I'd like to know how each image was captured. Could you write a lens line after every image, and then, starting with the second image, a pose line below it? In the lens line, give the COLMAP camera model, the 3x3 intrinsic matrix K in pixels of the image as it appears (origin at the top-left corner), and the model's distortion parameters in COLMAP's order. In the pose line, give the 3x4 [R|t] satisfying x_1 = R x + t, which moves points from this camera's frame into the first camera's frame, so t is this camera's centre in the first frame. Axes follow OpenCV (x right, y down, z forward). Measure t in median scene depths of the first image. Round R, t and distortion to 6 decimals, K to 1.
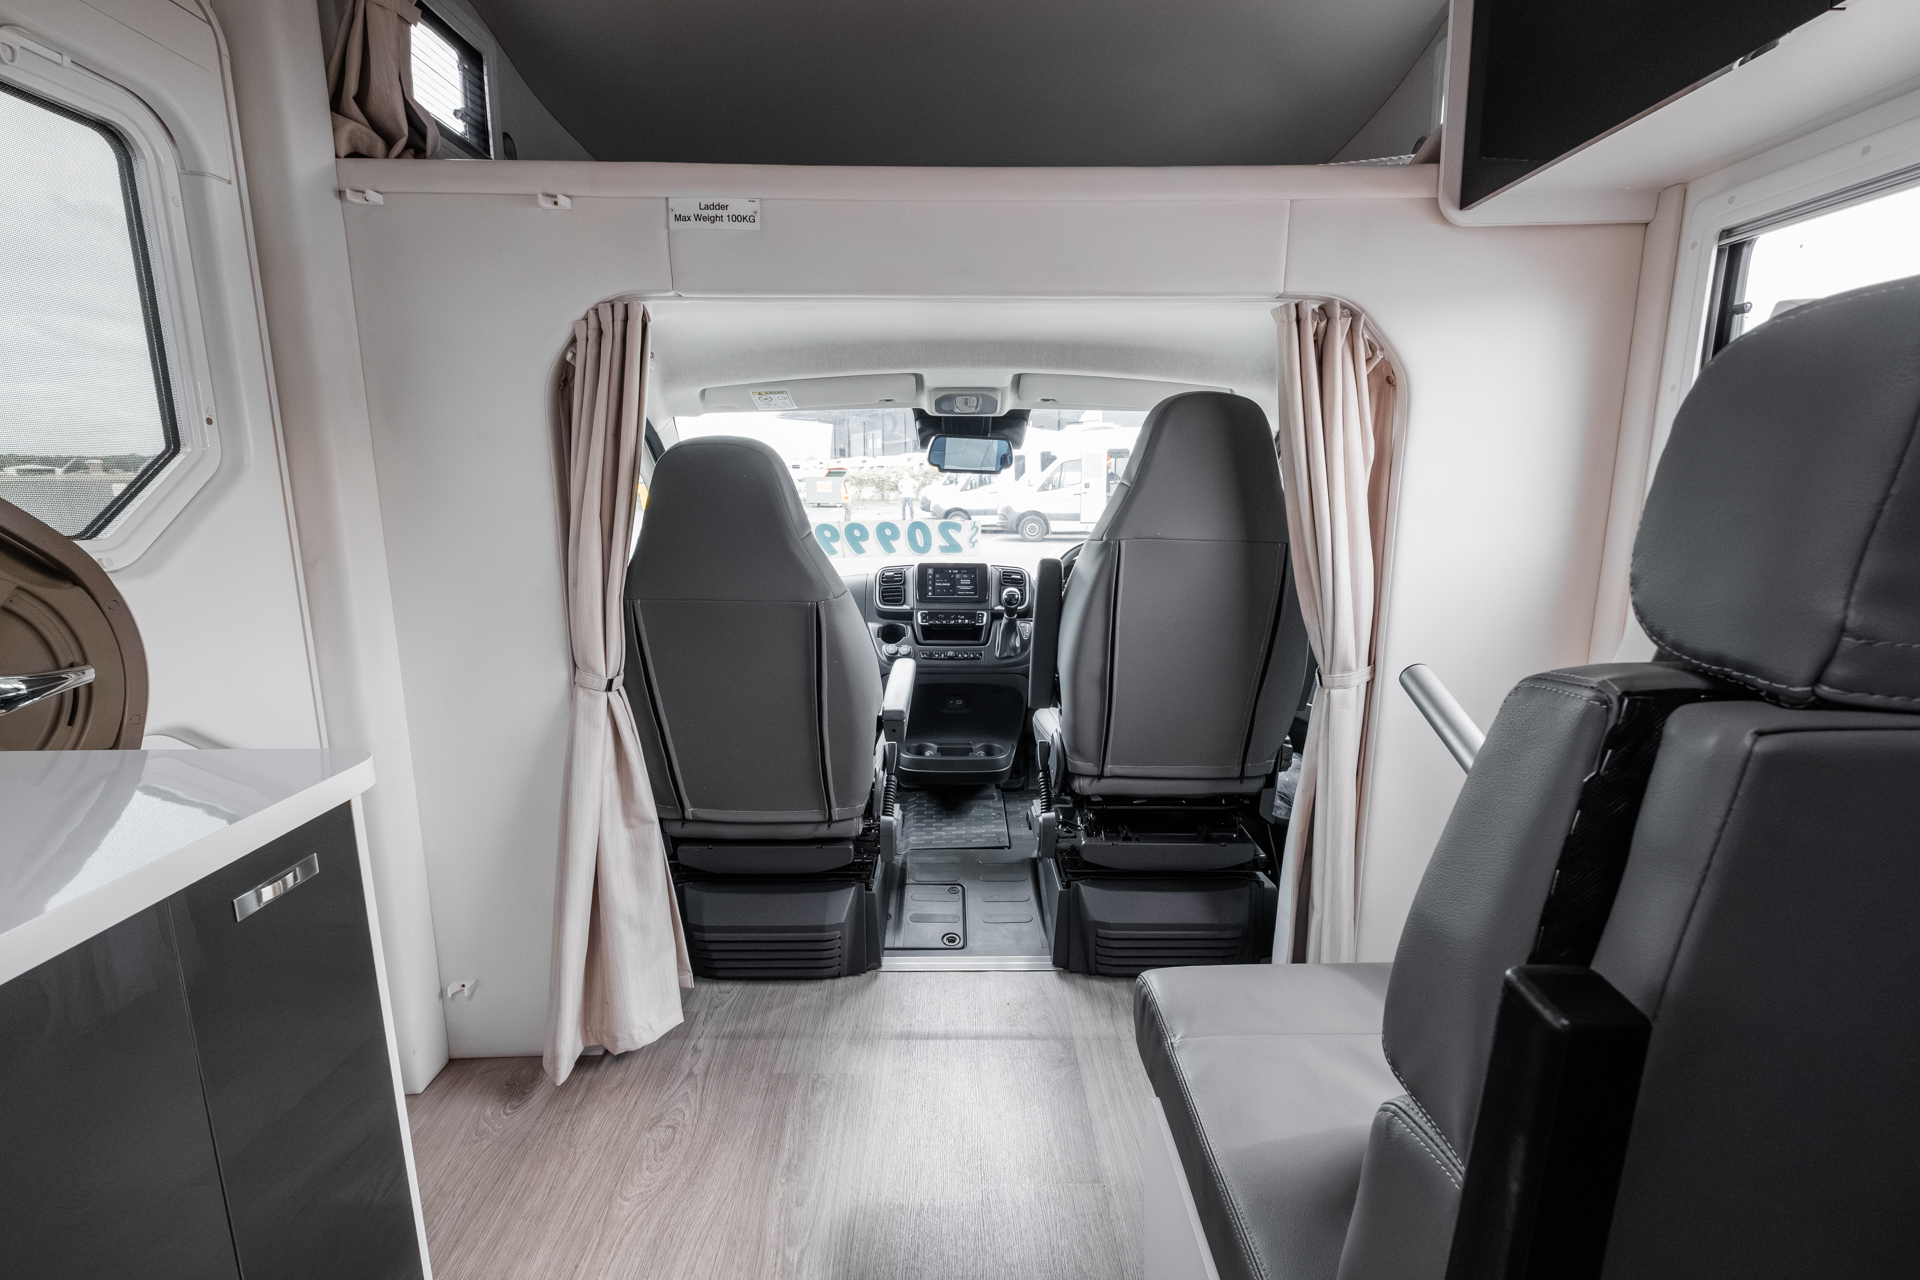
lens RADIAL K [[846.5, 0, 960.0], [0, 846.5, 640.0], [0, 0, 1]] dist [-0.000538, -0.000650]
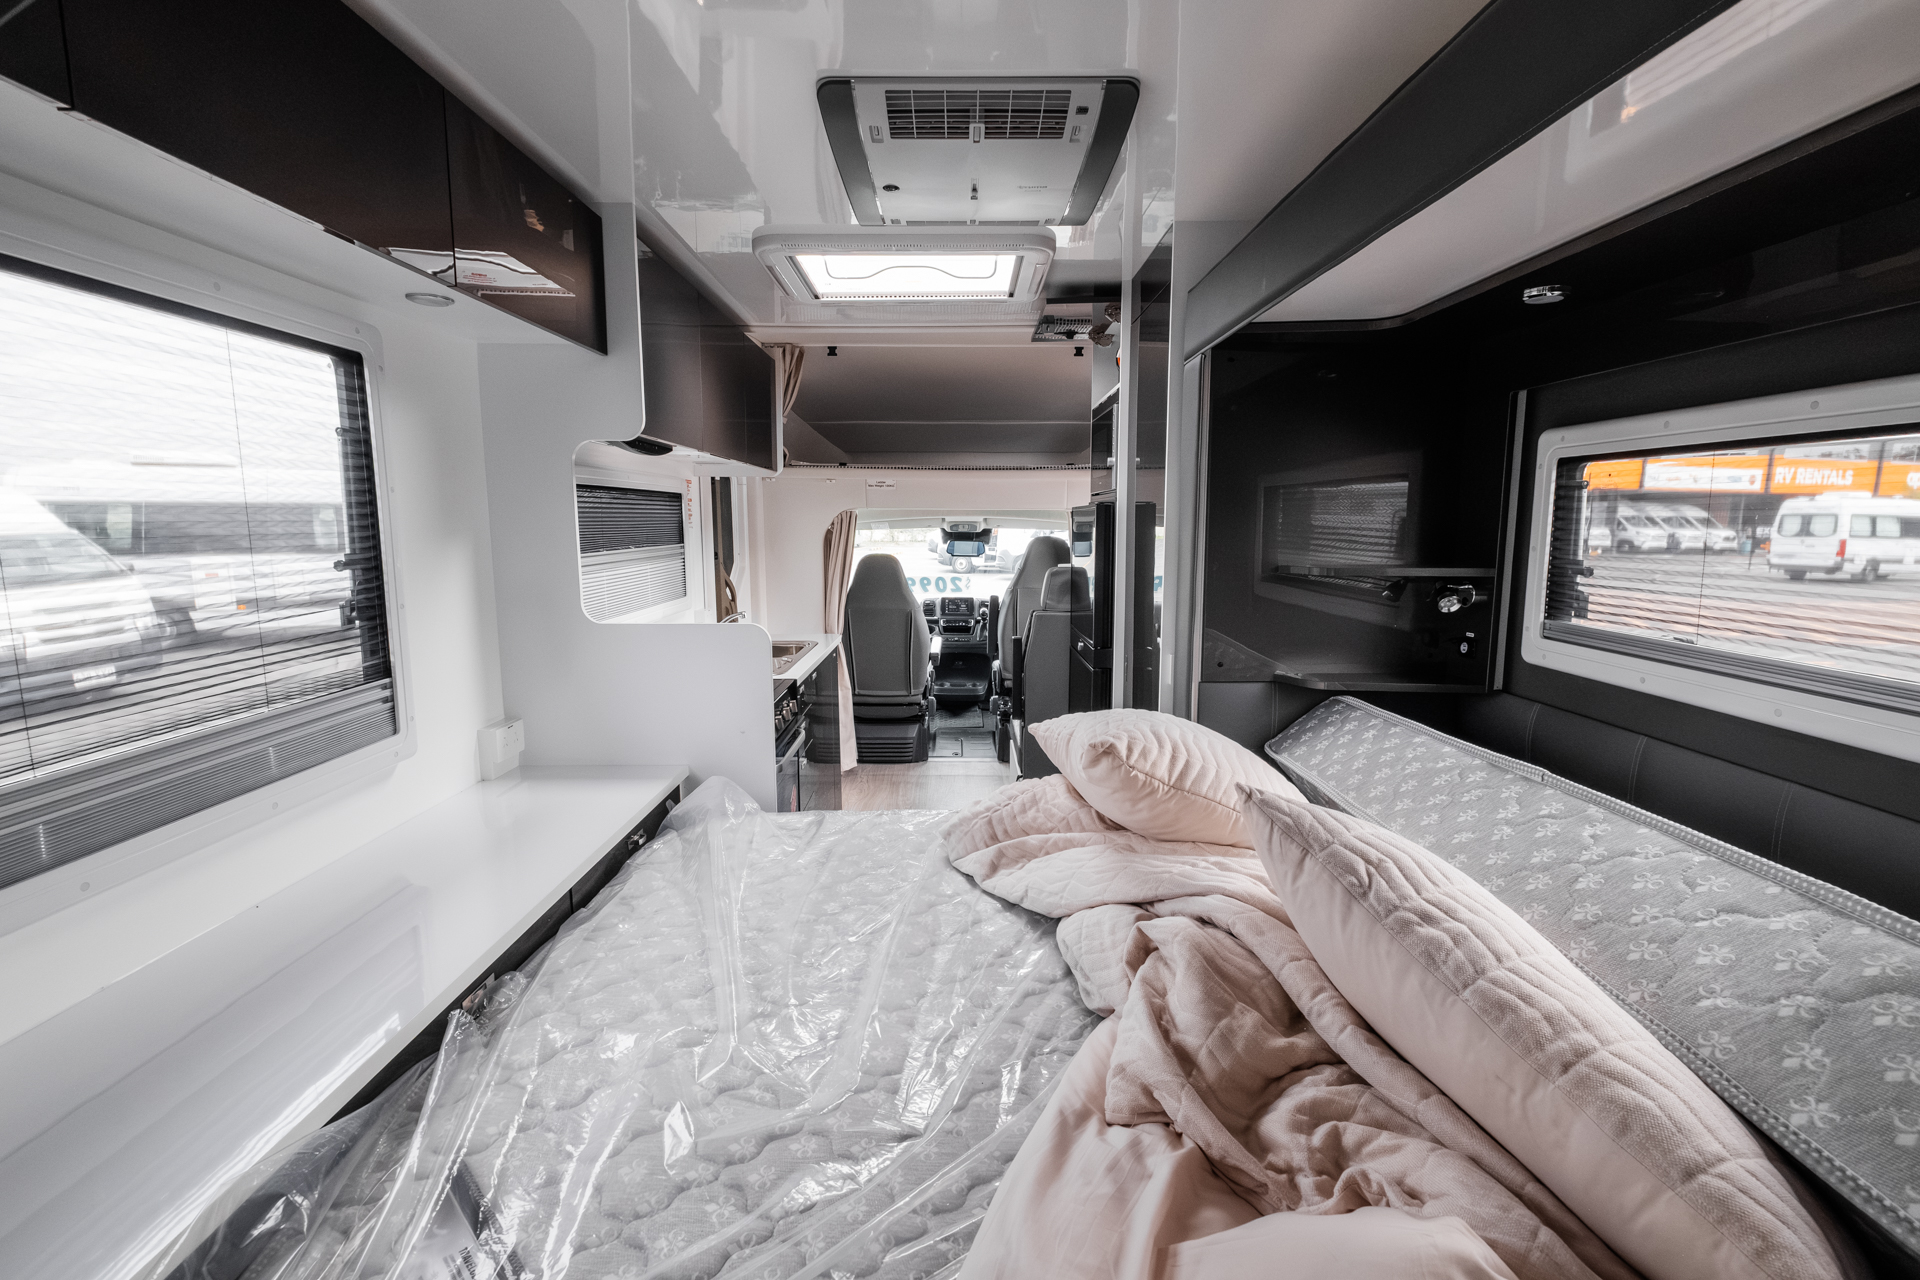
lens RADIAL K [[846.5, 0, 960.0], [0, 846.5, 640.0], [0, 0, 1]] dist [-0.000538, -0.000650]
pose [[0.999978, 0.003394, -0.005708, 0.011319], [-0.003630, 0.999113, -0.041948, 0.116789], [0.005560, 0.041967, 0.999104, -1.238306]]
